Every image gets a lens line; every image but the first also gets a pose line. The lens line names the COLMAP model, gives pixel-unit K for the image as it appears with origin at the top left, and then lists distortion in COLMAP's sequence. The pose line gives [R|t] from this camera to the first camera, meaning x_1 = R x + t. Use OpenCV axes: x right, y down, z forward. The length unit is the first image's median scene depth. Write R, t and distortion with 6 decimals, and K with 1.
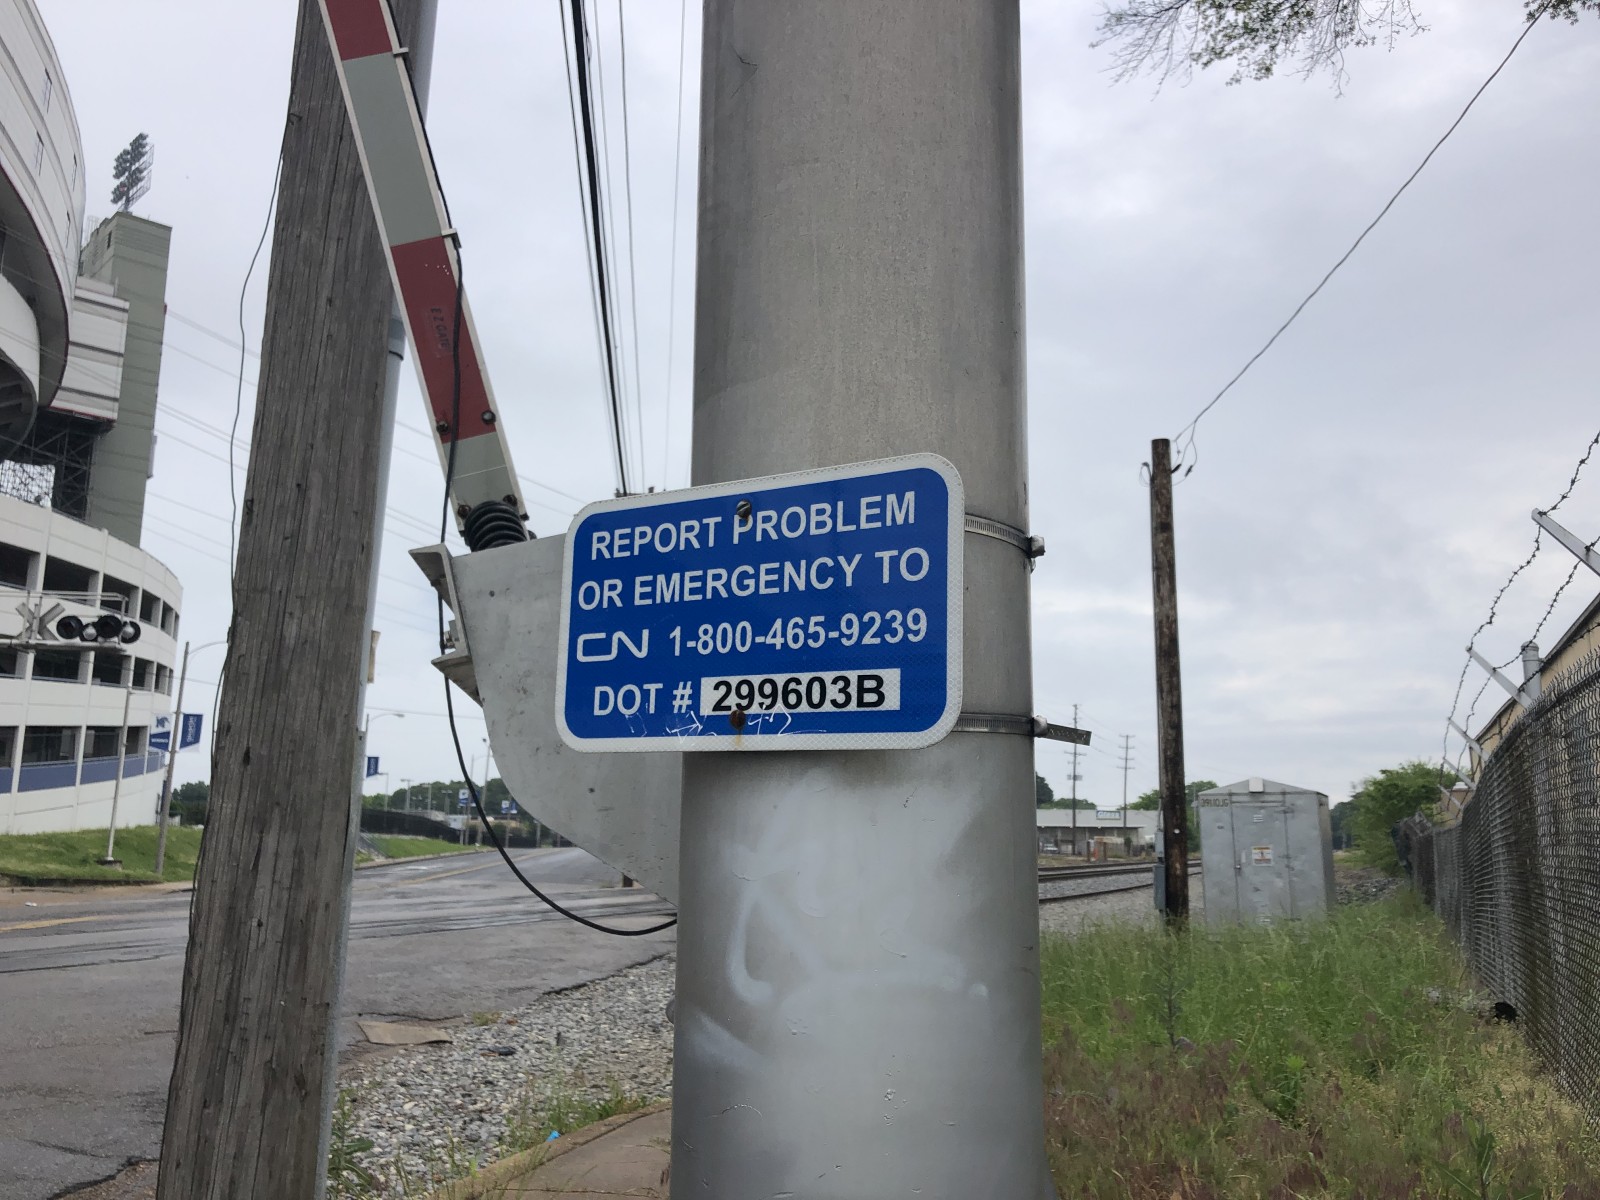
lens RADIAL K [[1294.5, 0, 792.1], [0, 1294.5, 596.4], [0, 0, 1]] dist [0.031832, -0.033093]
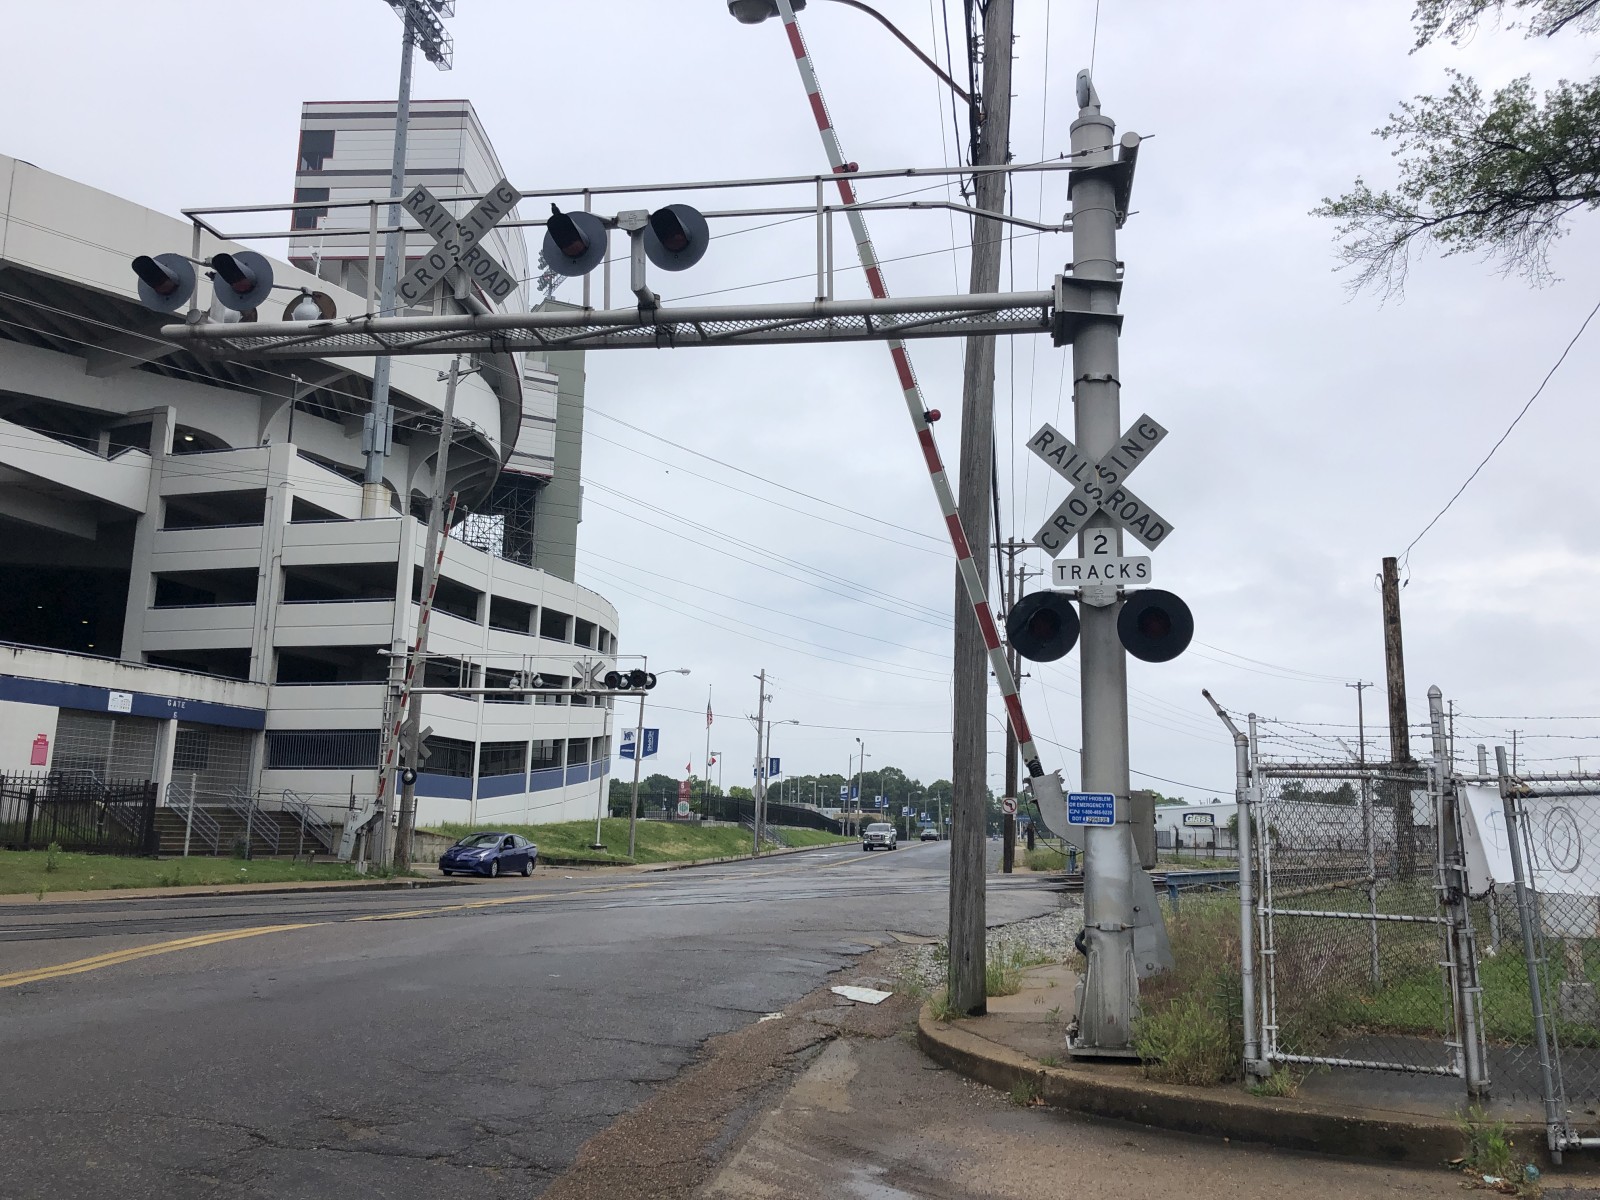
lens RADIAL K [[1294.5, 0, 809.4], [0, 1294.5, 586.3], [0, 0, 1]] dist [0.031832, -0.033093]
pose [[0.966281, -0.040900, -0.254221, 0.008701], [0.040312, 0.999159, -0.007522, -0.031604], [0.254315, -0.002980, 0.967117, -0.166606]]
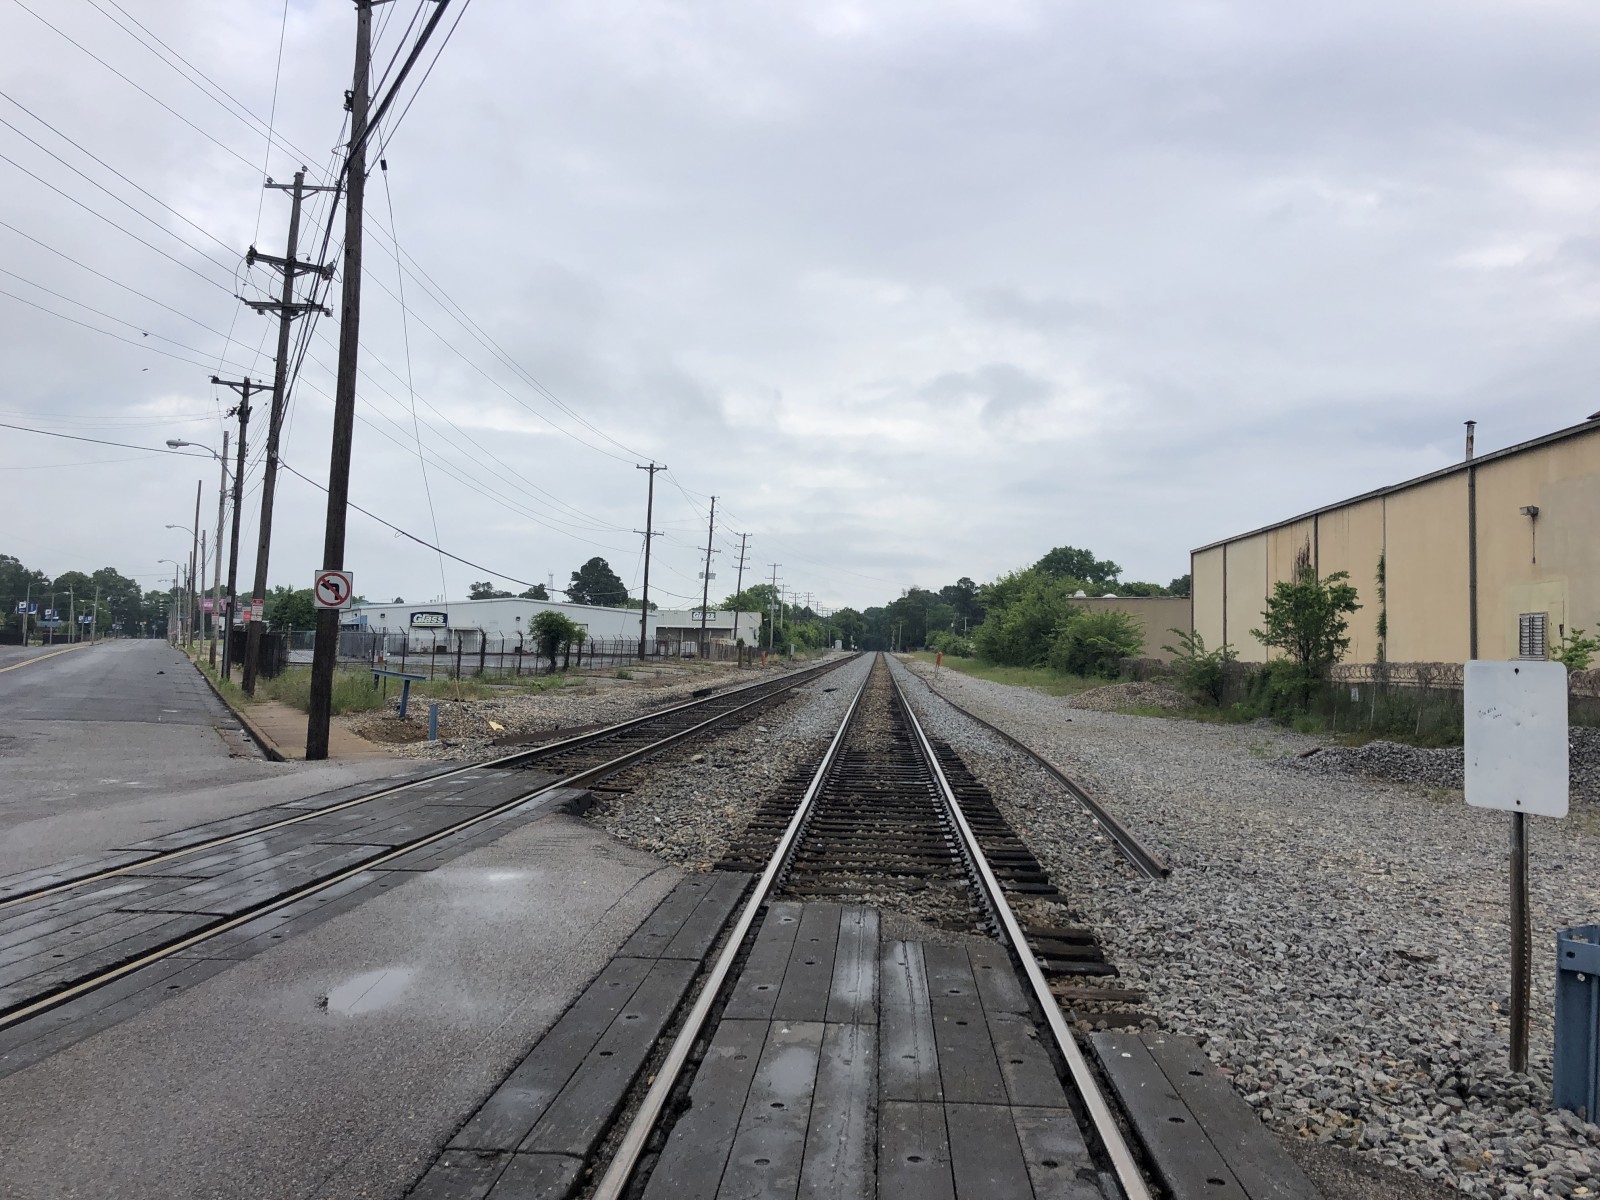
lens RADIAL K [[1294.5, 0, 809.8], [0, 1294.5, 597.7], [0, 0, 1]] dist [0.031832, -0.033093]
pose [[0.936800, 0.019142, 0.349342, -0.096022], [-0.073110, 0.987169, 0.141961, 0.057372], [-0.342142, -0.158530, 0.926179, 0.334372]]
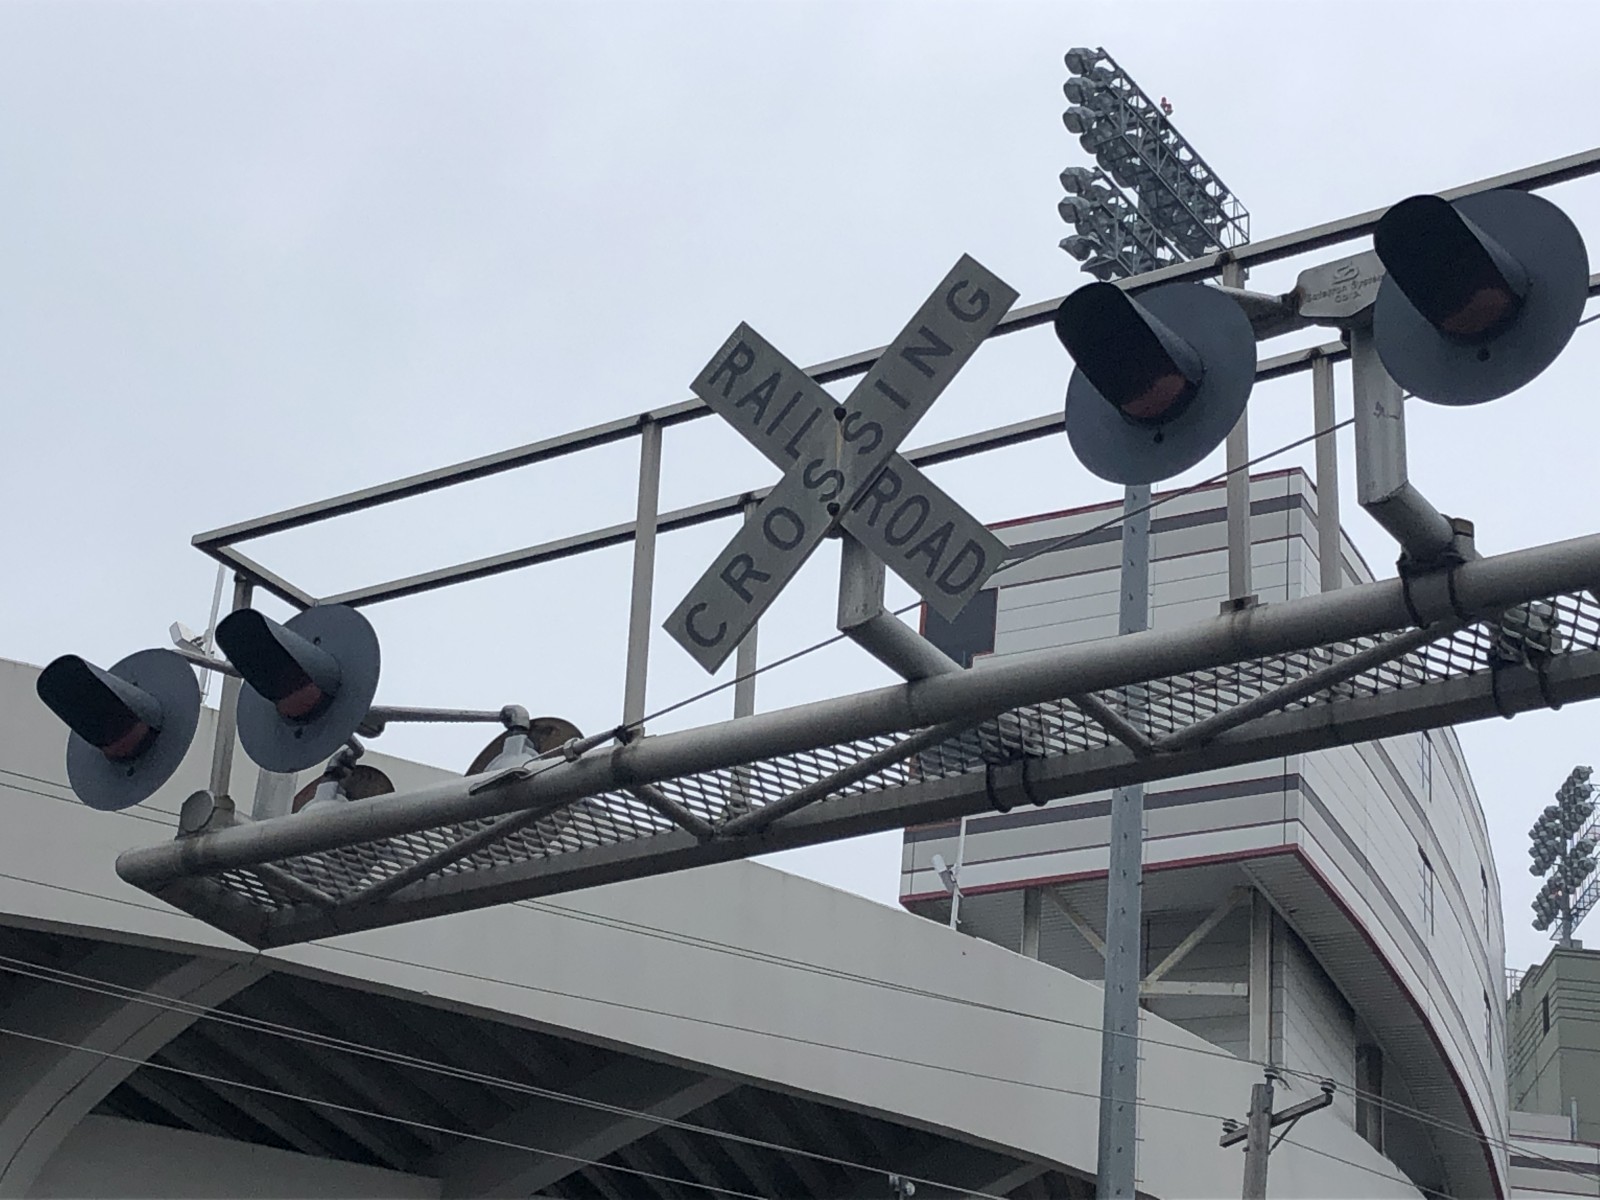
lens RADIAL K [[3379.2, 0, 807.8], [0, 3379.2, 592.6], [0, 0, 1]] dist [0.163129, 0.000000]
pose [[0.770664, -0.253398, -0.584693, 0.002623], [0.042704, 0.936012, -0.349369, -0.022764], [0.635809, 0.244277, 0.732172, -0.104280]]
